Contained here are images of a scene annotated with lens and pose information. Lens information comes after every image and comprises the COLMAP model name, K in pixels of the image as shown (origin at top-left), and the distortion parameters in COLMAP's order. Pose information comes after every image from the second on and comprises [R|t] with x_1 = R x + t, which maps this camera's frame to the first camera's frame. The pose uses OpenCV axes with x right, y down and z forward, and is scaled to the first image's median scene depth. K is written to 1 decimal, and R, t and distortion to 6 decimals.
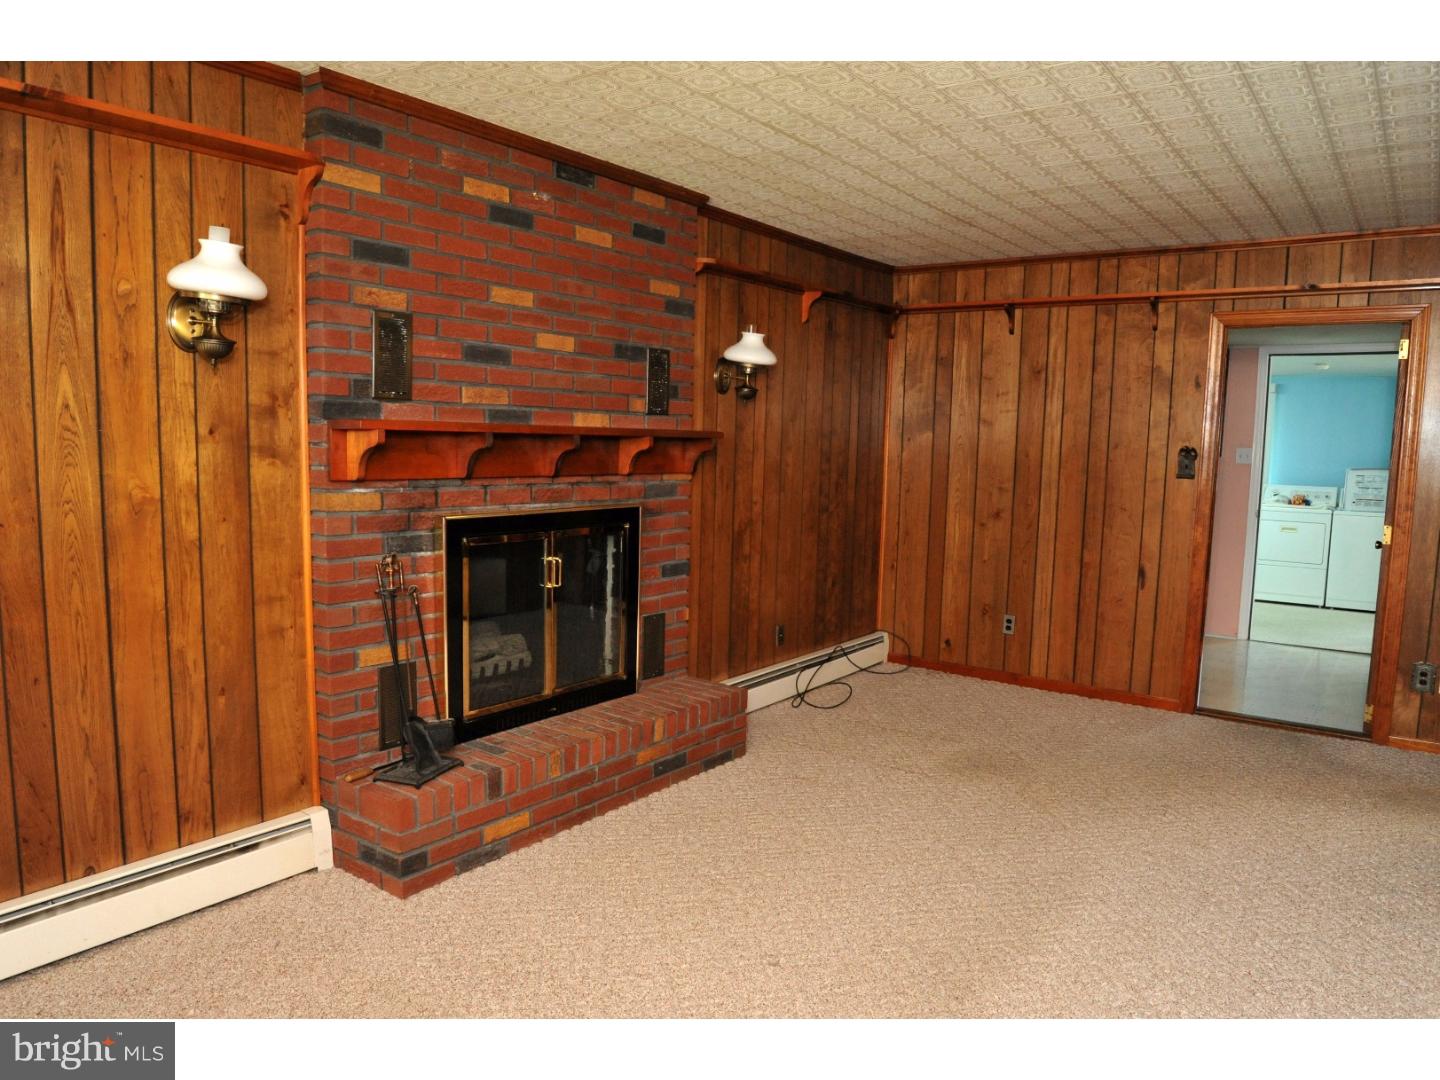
lens RADIAL K [[1011.1, 0, 720.5], [0, 1011.1, 541.0], [0, 0, 1]] dist [-0.080048, 0.023262]
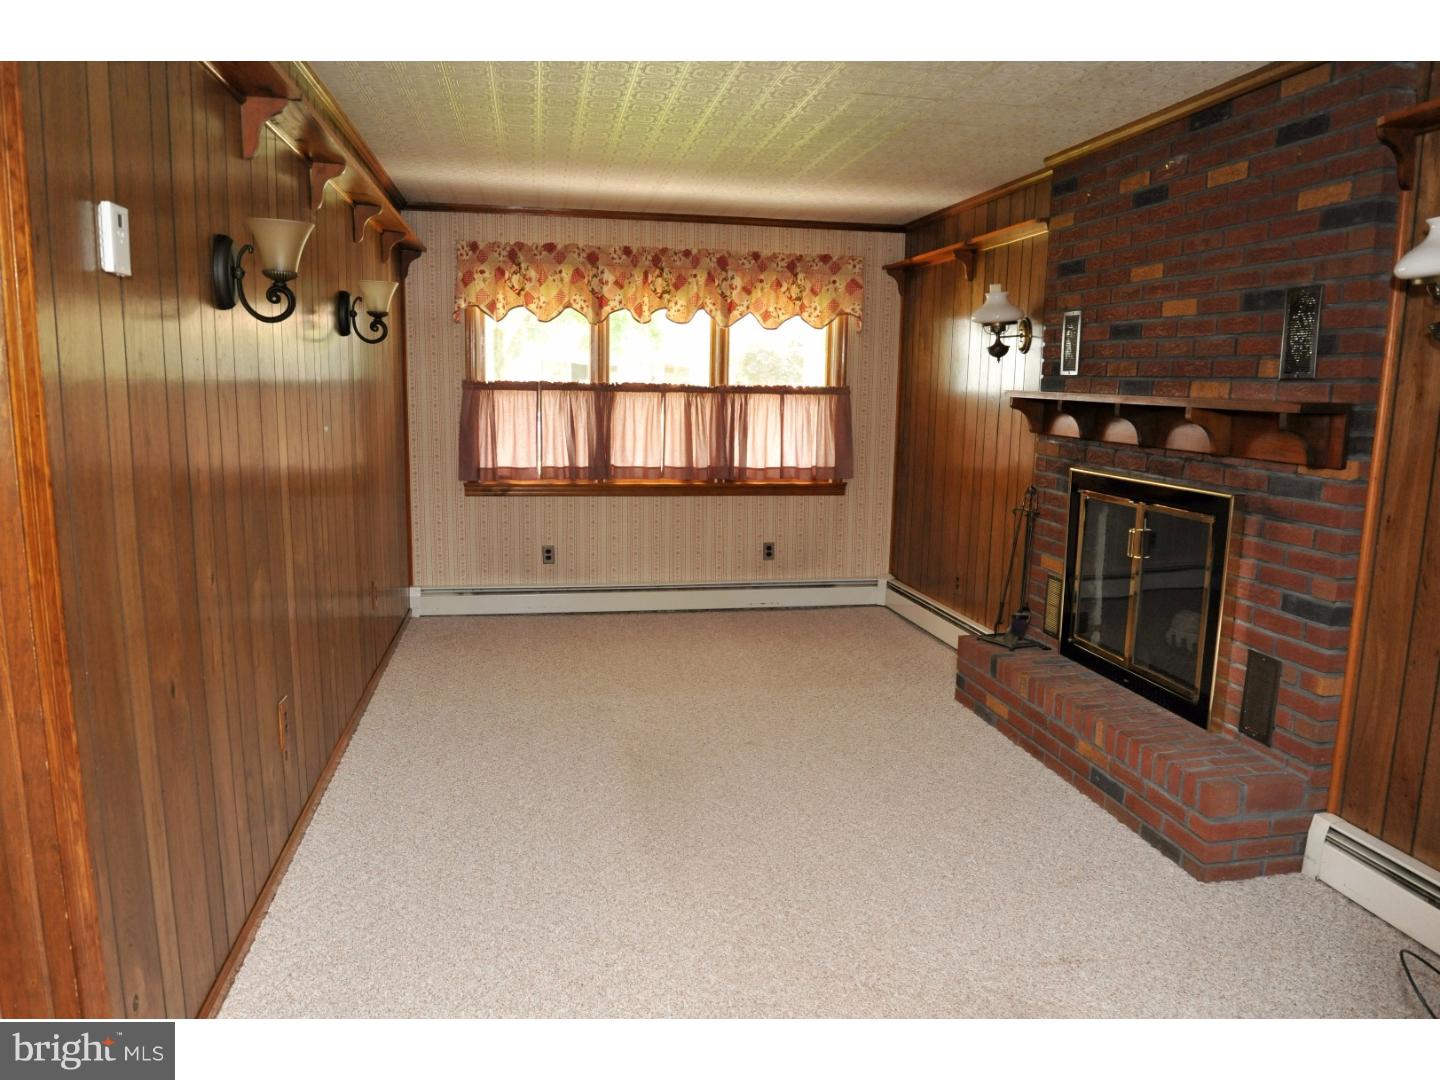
lens RADIAL K [[1011.1, 0, 720.6], [0, 1011.1, 534.8], [0, 0, 1]] dist [-0.080048, 0.023262]
pose [[-0.686817, 0.069953, -0.723456, 0.986954], [-0.112251, 0.973207, 0.200669, -0.153046], [0.718110, 0.219031, -0.660563, 1.619001]]
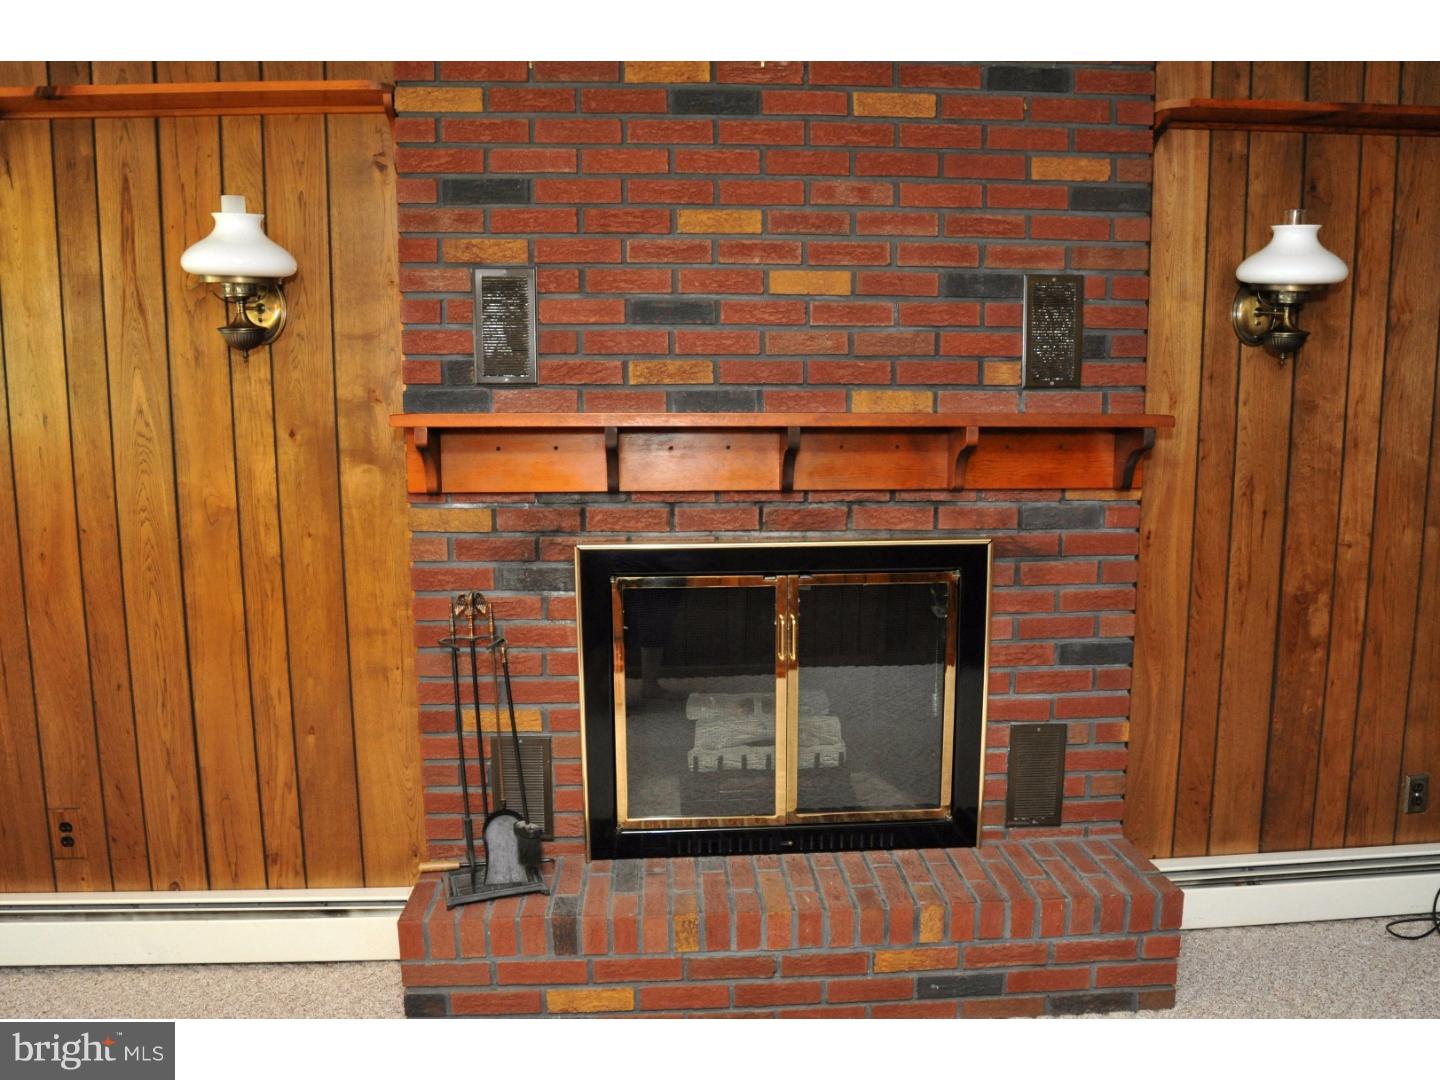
lens RADIAL K [[1011.1, 0, 718.4], [0, 1011.1, 554.0], [0, 0, 1]] dist [-0.080048, 0.023262]
pose [[0.634465, 0.069060, -0.769860, 0.365131], [-0.058885, 0.997425, 0.040944, -0.056416], [0.770705, 0.019356, 0.636897, 0.657002]]
